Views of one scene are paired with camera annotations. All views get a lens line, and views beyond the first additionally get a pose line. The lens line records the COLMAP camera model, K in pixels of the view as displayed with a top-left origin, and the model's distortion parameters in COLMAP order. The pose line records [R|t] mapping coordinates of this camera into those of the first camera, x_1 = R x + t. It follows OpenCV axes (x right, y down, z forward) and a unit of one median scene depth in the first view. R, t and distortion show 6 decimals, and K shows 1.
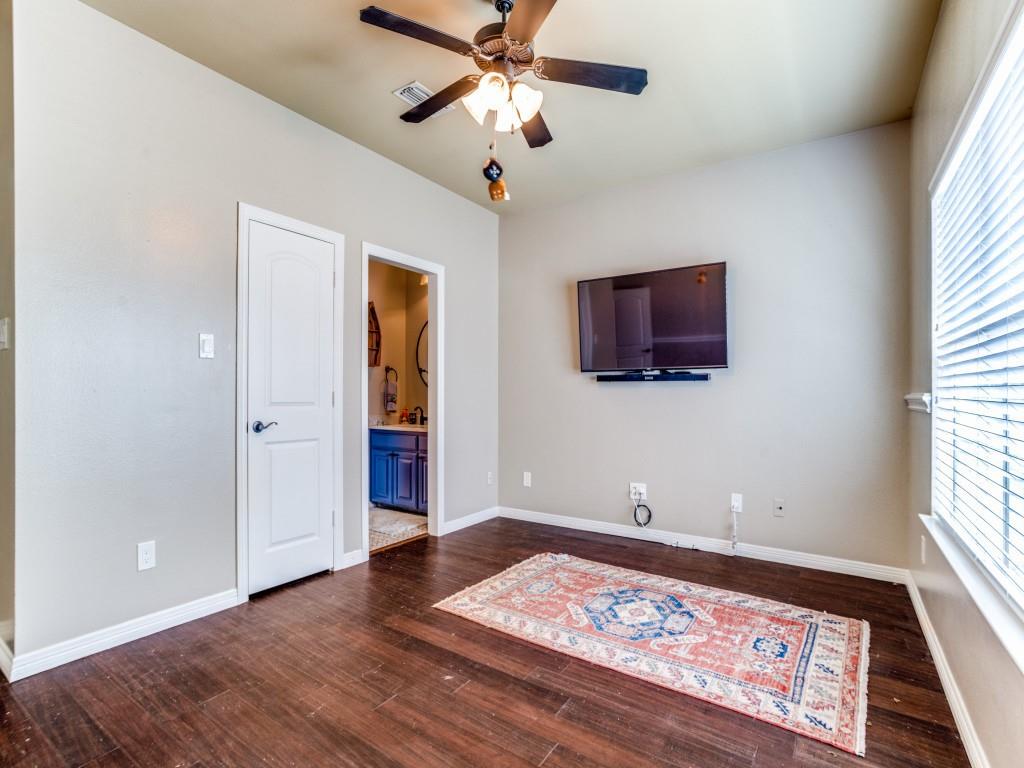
lens RADIAL K [[491.4, 0, 512.1], [0, 491.4, 388.7], [0, 0, 1]] dist [-0.002205, -0.000155]
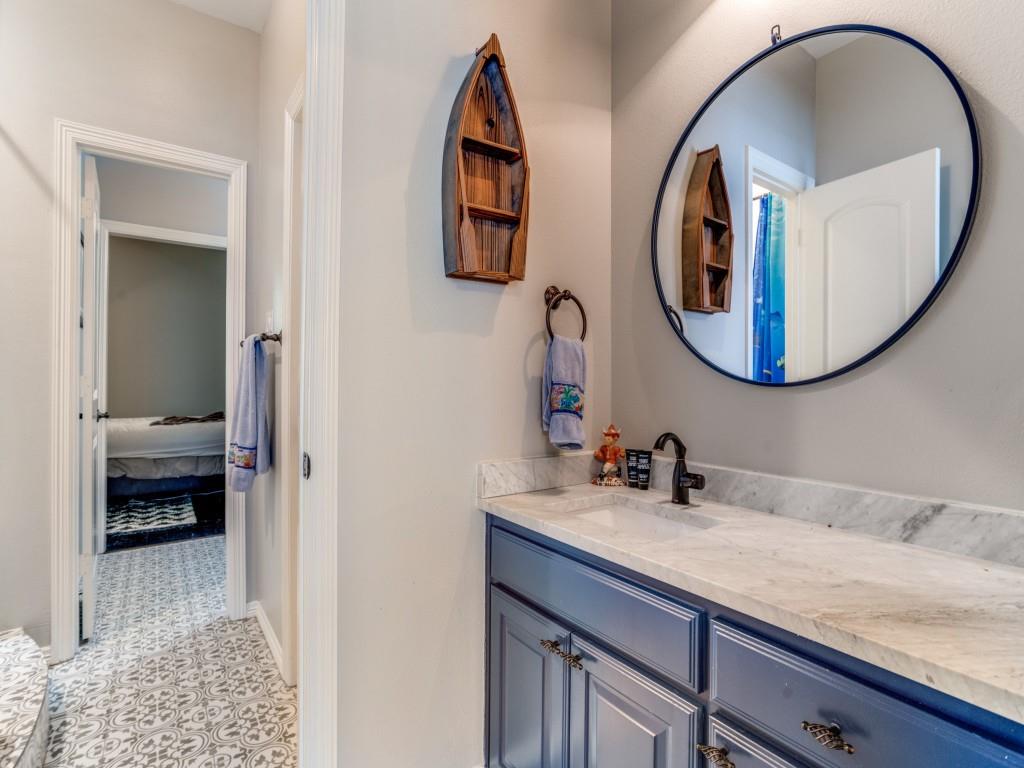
lens RADIAL K [[491.4, 0, 513.6], [0, 491.4, 381.7], [0, 0, 1]] dist [-0.002205, -0.000155]
pose [[0.933985, 0.003418, -0.357297, -0.173480], [-0.000766, 0.999971, 0.007563, 0.007877], [0.357312, -0.006790, 0.933960, 0.728417]]
